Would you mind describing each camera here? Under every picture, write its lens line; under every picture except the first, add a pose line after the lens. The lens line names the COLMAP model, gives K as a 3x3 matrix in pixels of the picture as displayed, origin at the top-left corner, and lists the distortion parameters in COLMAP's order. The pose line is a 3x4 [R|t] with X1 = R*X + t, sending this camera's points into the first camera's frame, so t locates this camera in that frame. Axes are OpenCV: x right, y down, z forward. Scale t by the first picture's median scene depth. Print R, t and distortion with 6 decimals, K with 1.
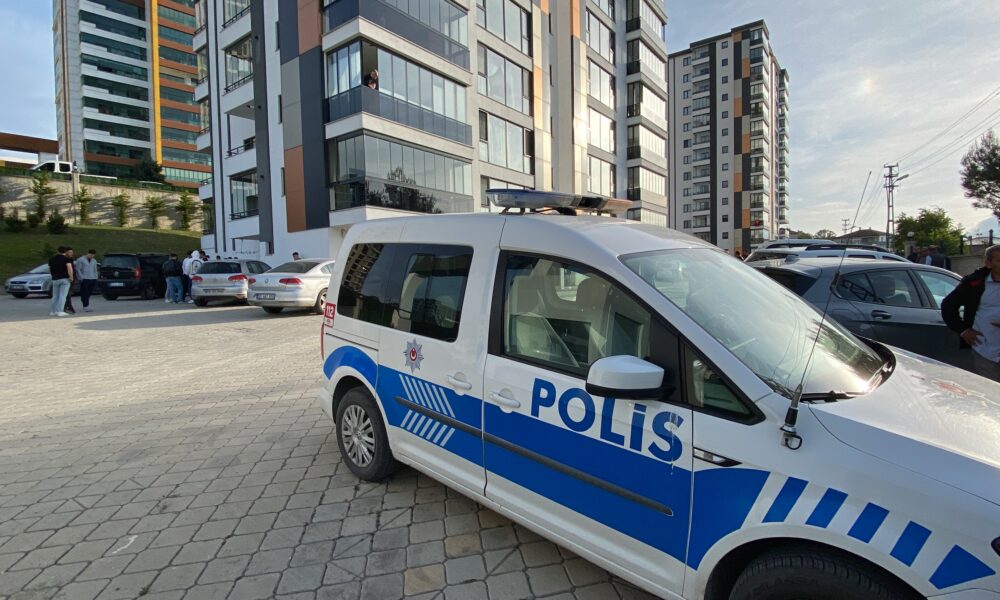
lens RADIAL K [[495.6, 0, 500.0], [0, 495.6, 300.0], [0, 0, 1]] dist [-0.000810, -0.000594]
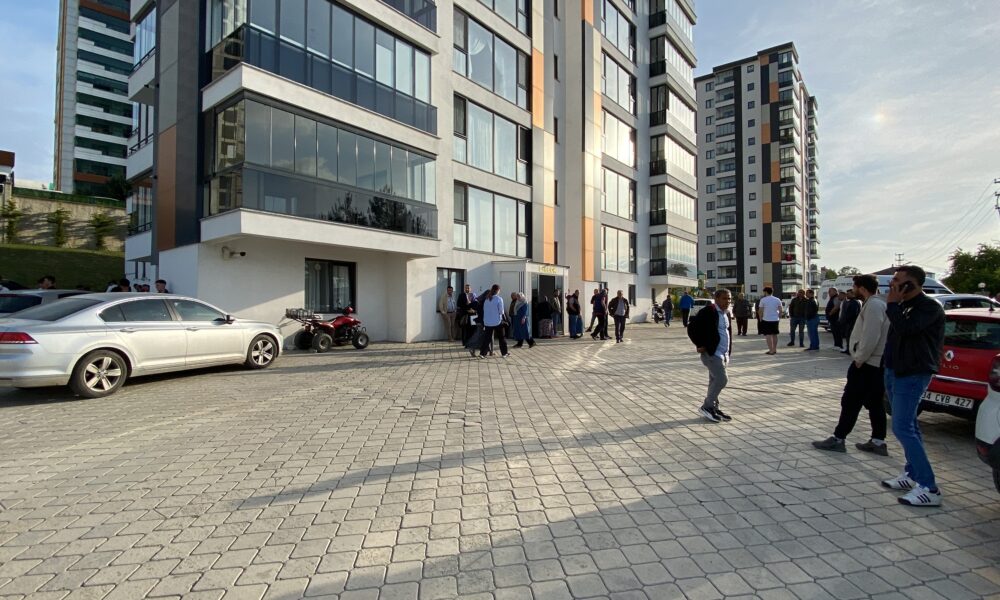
lens RADIAL K [[495.6, 0, 500.0], [0, 495.6, 300.0], [0, 0, 1]] dist [-0.000810, -0.000594]
pose [[0.999352, 0.019271, -0.030413, 0.019471], [-0.021116, 0.997881, -0.061548, -0.011069], [0.029163, 0.062150, 0.997641, 0.099148]]
